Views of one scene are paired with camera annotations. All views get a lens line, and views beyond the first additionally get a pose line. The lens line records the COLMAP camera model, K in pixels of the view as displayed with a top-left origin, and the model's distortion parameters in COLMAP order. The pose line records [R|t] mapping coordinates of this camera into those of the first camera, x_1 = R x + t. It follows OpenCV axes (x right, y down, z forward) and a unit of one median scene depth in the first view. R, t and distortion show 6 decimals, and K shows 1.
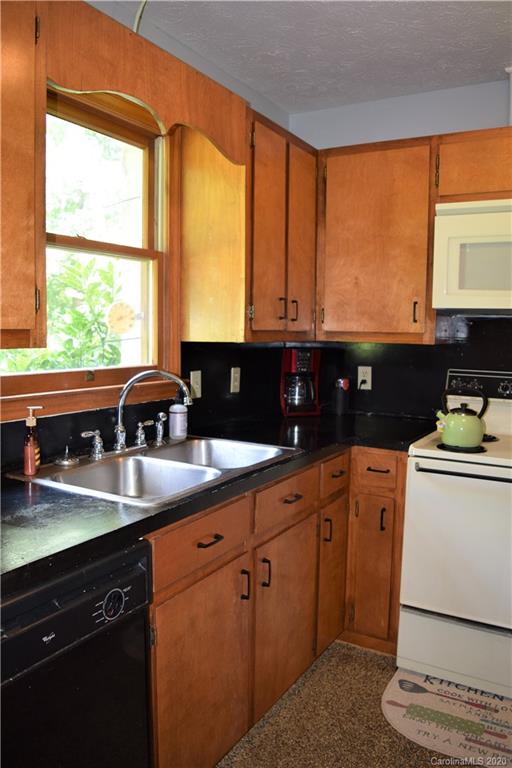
lens RADIAL K [[614.2, 0, 225.4], [0, 614.2, 385.0], [0, 0, 1]] dist [-0.095504, 0.018221]
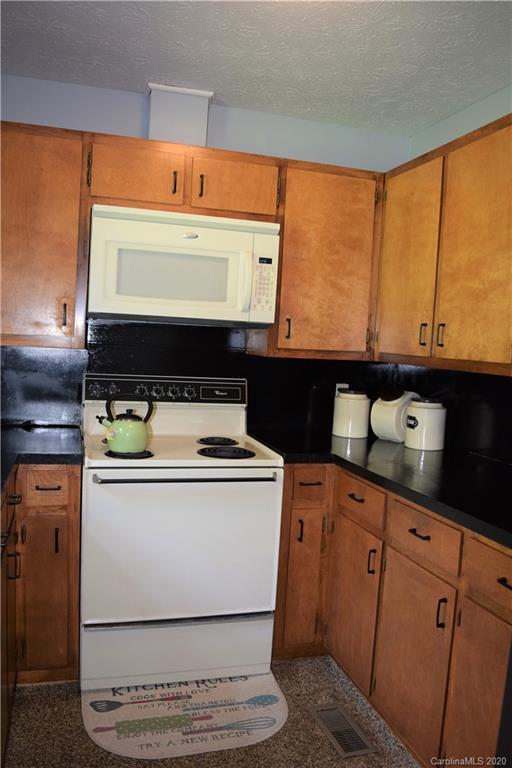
lens RADIAL K [[614.2, 0, 225.4], [0, 614.2, 385.0], [0, 0, 1]] dist [-0.095504, 0.018221]
pose [[0.666038, -0.038188, 0.744940, -0.255298], [0.028351, 0.999263, 0.025877, -0.031562], [-0.745379, 0.003884, 0.666629, 0.205800]]
